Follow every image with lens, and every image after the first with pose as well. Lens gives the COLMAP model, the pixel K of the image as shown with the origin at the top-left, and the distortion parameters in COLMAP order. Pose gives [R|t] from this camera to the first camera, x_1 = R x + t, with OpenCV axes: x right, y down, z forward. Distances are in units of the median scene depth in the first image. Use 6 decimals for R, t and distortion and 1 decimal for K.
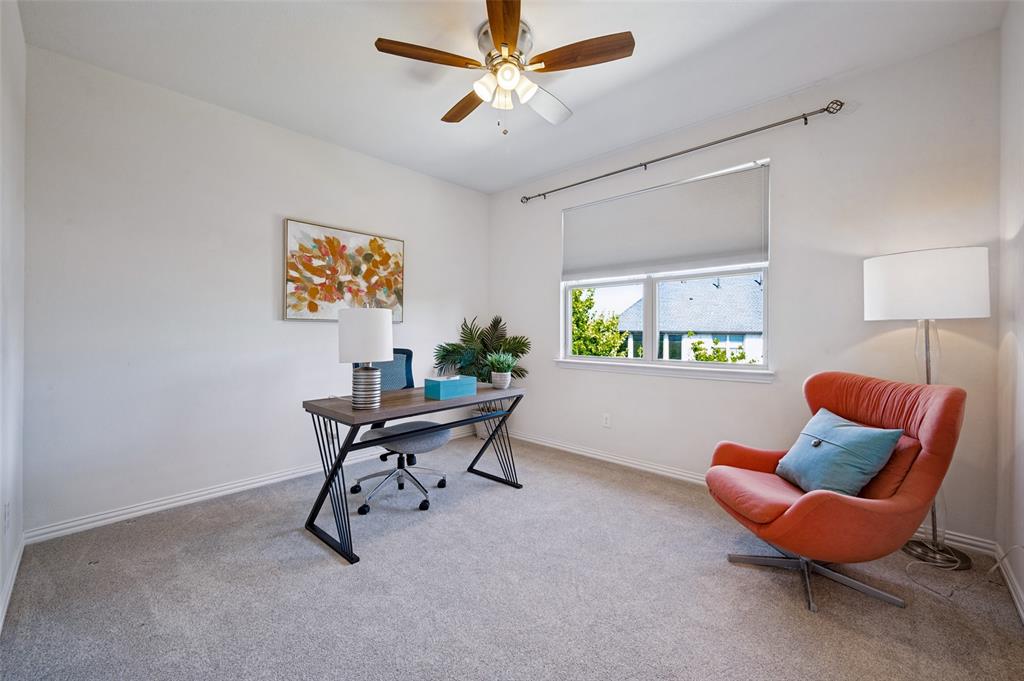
lens RADIAL K [[407.7, 0, 511.9], [0, 407.7, 336.7], [0, 0, 1]] dist [0.002026, 0.000345]
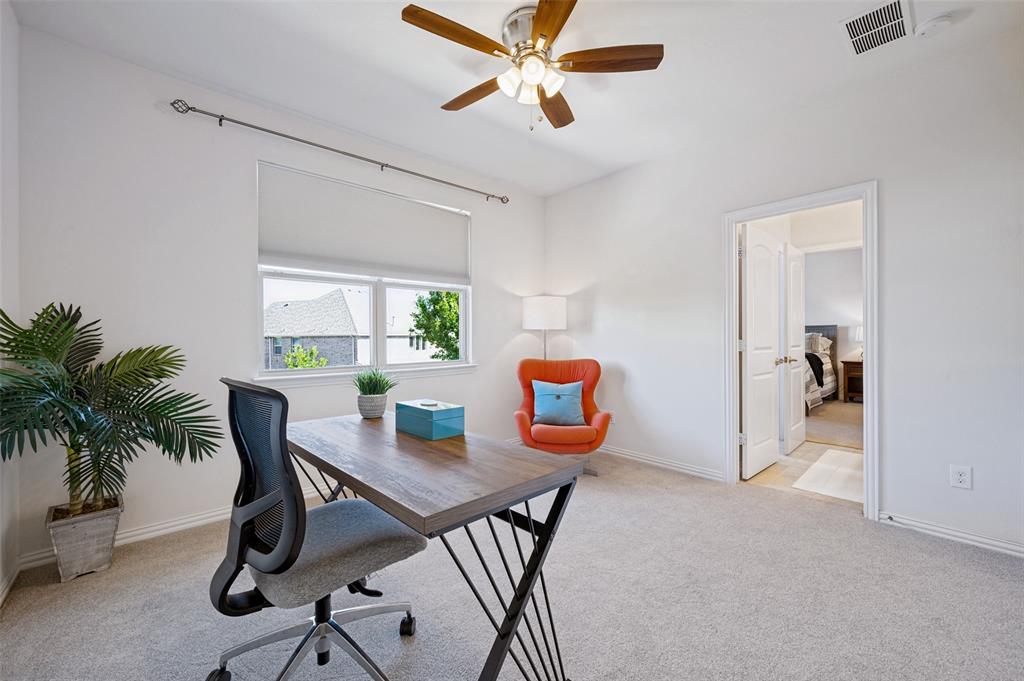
lens RADIAL K [[407.7, 0, 511.9], [0, 407.7, 336.7], [0, 0, 1]] dist [0.002026, 0.000345]
pose [[0.077760, -0.009707, 0.996925, -0.615562], [0.013301, 0.999874, 0.008699, -0.015934], [-0.996883, 0.012584, 0.077879, 0.607531]]
